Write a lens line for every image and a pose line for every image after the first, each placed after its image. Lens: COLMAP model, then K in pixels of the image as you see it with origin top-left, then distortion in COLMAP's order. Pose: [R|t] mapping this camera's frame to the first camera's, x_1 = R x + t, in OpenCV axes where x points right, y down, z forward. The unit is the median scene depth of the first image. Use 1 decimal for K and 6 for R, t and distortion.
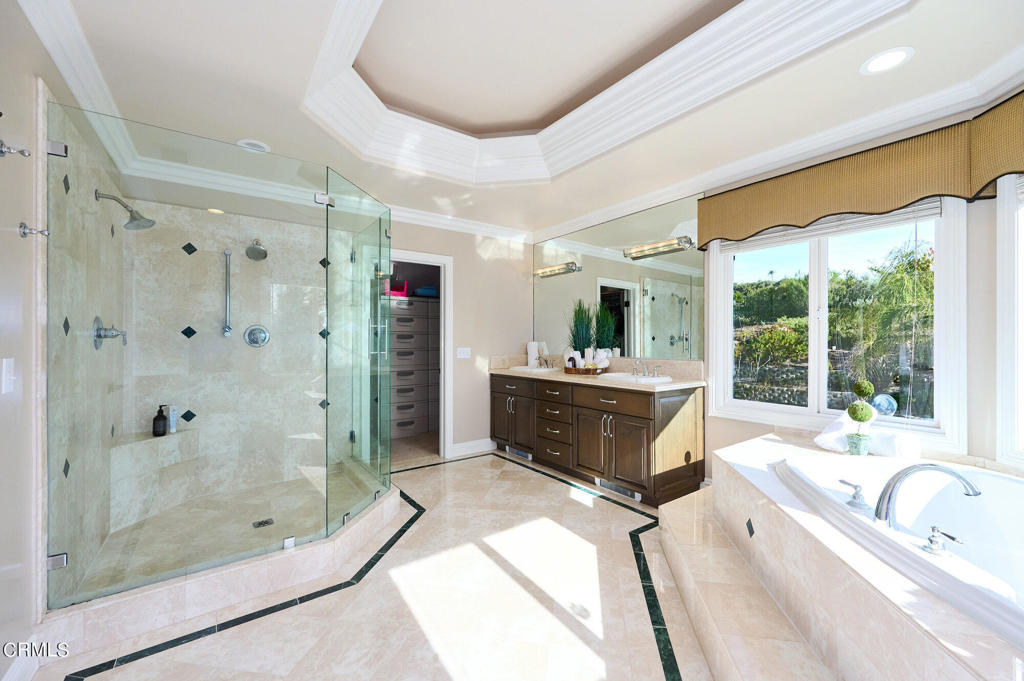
lens RADIAL K [[407.1, 0, 512.0], [0, 407.1, 340.5], [0, 0, 1]] dist [0.000860, 0.000322]
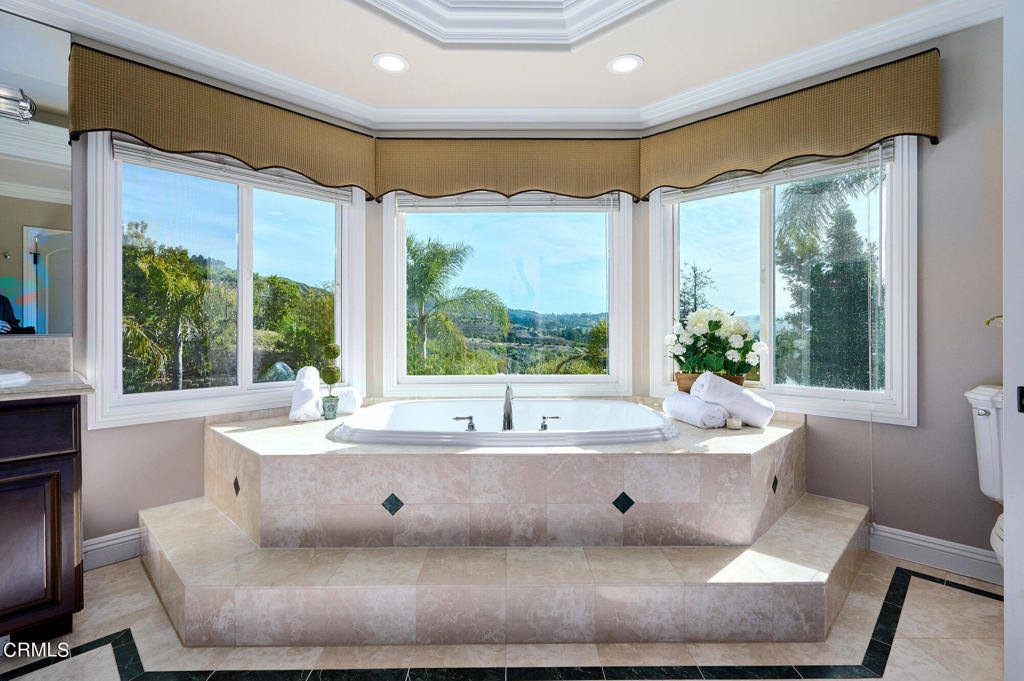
lens RADIAL K [[472.3, 0, 514.9], [0, 472.3, 324.3], [0, 0, 1]] dist [-0.001044, -0.000250]
pose [[-0.173948, 0.004541, 0.984744, -0.352979], [0.003779, 0.999985, -0.003944, 0.049396], [-0.984748, 0.003035, -0.173962, 0.670191]]
